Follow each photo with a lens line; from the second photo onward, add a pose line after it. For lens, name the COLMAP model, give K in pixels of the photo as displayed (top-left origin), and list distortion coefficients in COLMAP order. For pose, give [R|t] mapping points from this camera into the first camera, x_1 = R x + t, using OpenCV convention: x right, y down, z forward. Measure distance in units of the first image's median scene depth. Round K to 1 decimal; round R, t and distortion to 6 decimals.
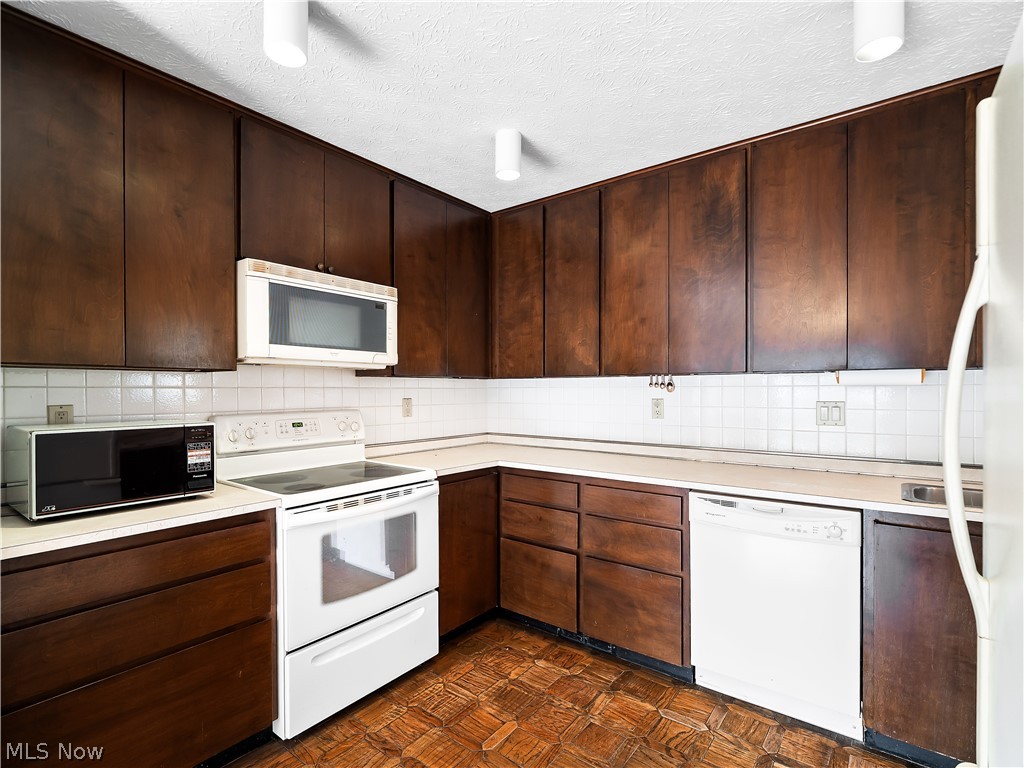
lens RADIAL K [[494.0, 0, 510.3], [0, 494.0, 396.4], [0, 0, 1]] dist [0.001528, -0.008427]
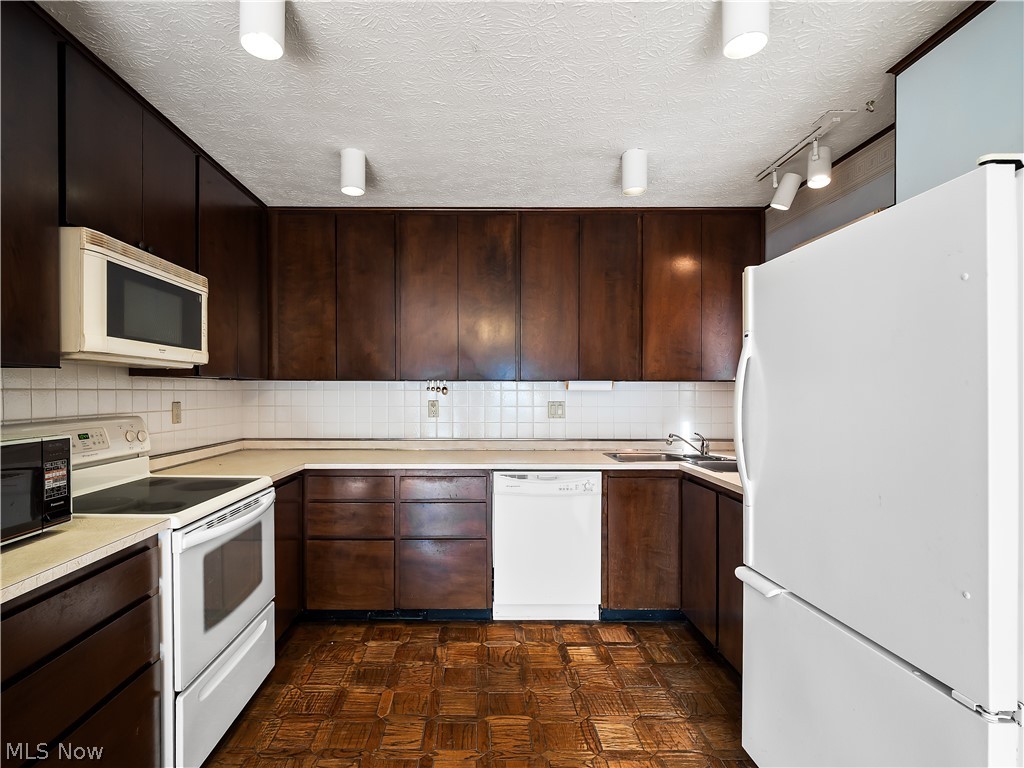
lens RADIAL K [[508.1, 0, 471.6], [0, 508.1, 398.0], [0, 0, 1]] dist [-0.000364, -0.000726]
pose [[0.792232, -0.003536, 0.610210, -0.461661], [0.003183, 0.999994, 0.001663, -0.003586], [-0.610212, 0.000625, 0.792238, -0.024155]]
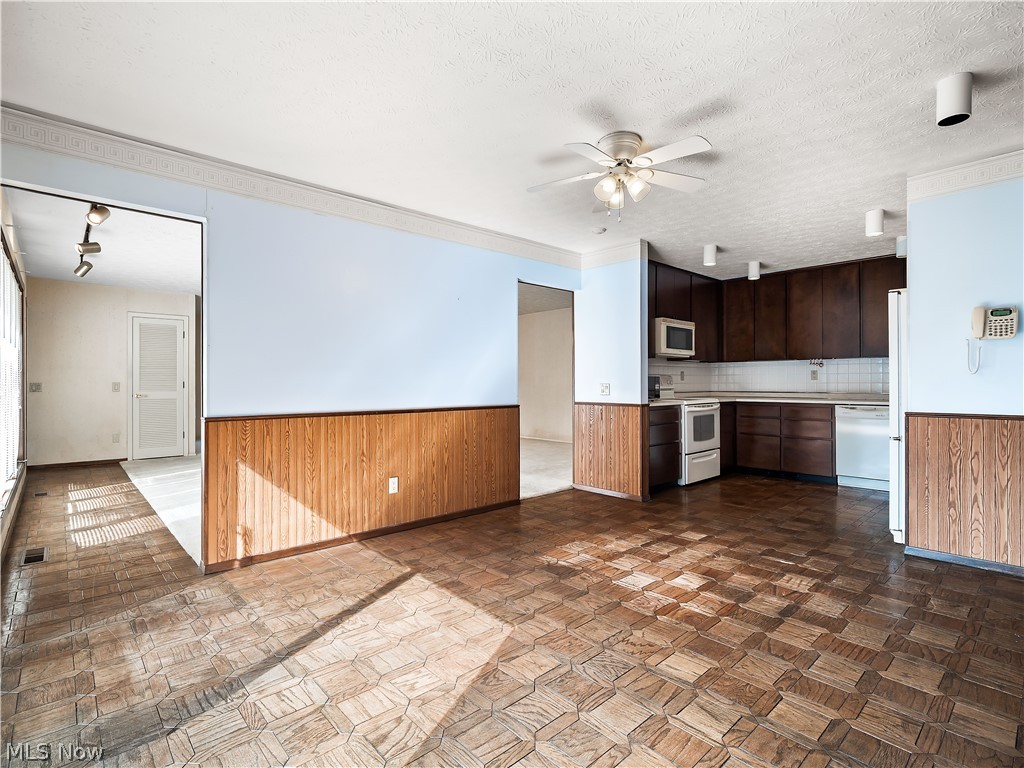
lens RADIAL K [[501.1, 0, 512.0], [0, 501.1, 384.0], [0, 0, 1]] dist [-0.000691, -0.000104]
pose [[0.985470, 0.000235, -0.169851, -0.755493], [-0.001692, 0.999963, -0.008432, 0.102092], [0.169843, 0.008597, 0.985434, -1.639464]]
